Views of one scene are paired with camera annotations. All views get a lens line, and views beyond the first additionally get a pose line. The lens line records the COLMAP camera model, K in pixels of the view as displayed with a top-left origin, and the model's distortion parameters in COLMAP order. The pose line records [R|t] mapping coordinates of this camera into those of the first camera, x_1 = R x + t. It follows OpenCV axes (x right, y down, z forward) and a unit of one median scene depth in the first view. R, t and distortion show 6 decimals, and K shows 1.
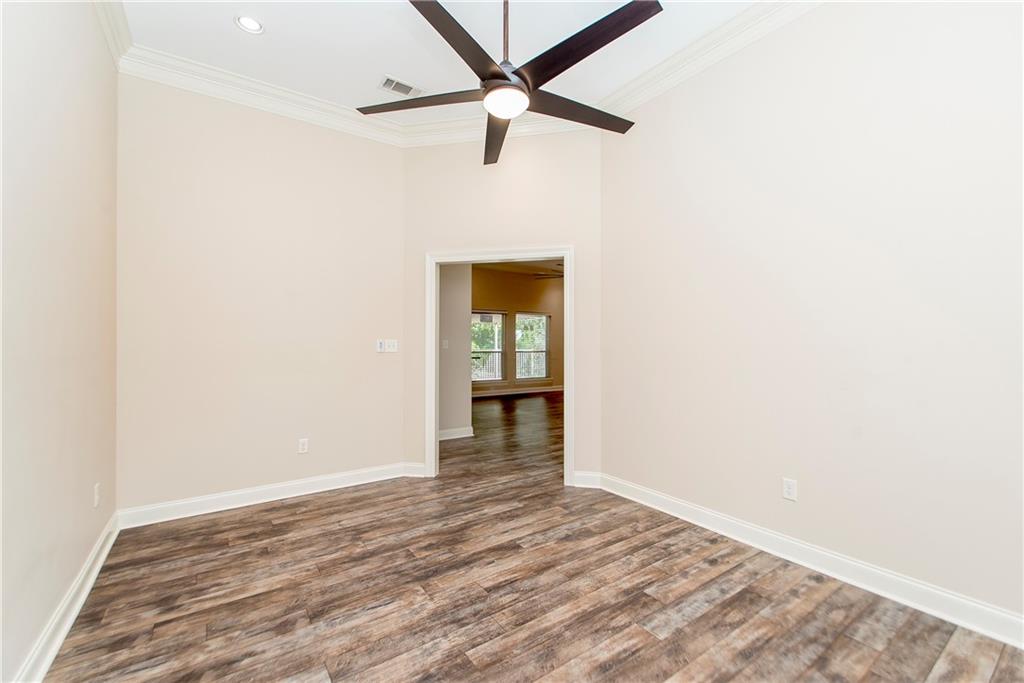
lens RADIAL K [[422.3, 0, 513.5], [0, 422.3, 345.4], [0, 0, 1]] dist [0.015548, -0.006930]
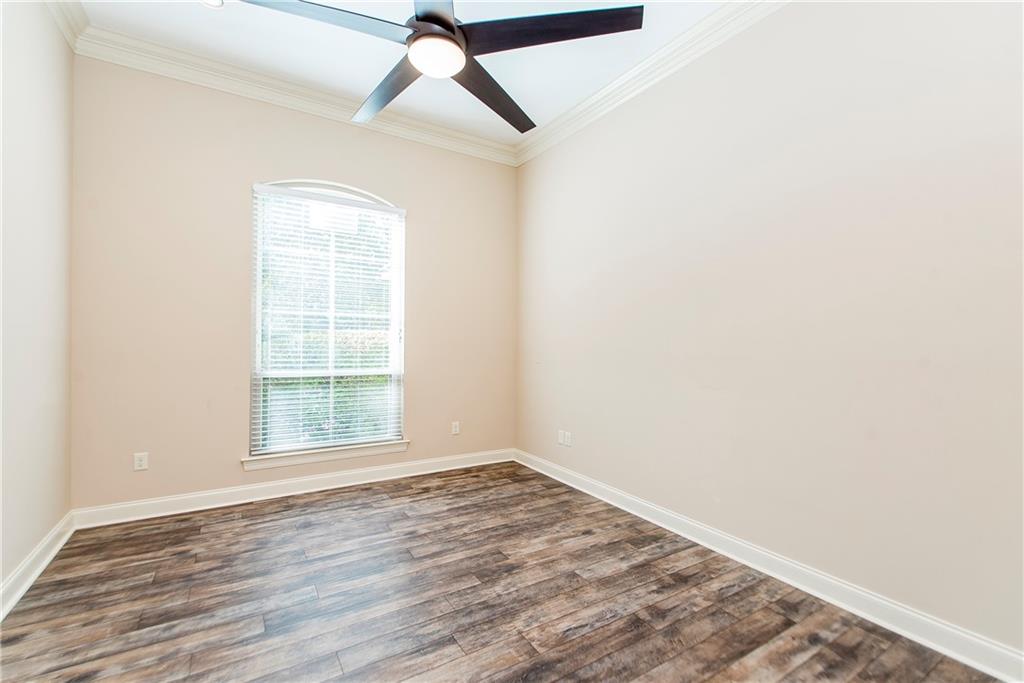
lens RADIAL K [[422.3, 0, 504.0], [0, 422.3, 338.7], [0, 0, 1]] dist [0.015548, -0.006930]
pose [[-0.997569, -0.013164, 0.068425, -0.224439], [-0.013347, 0.999908, -0.002217, 0.011742], [-0.068390, -0.003125, -0.997654, 1.968751]]
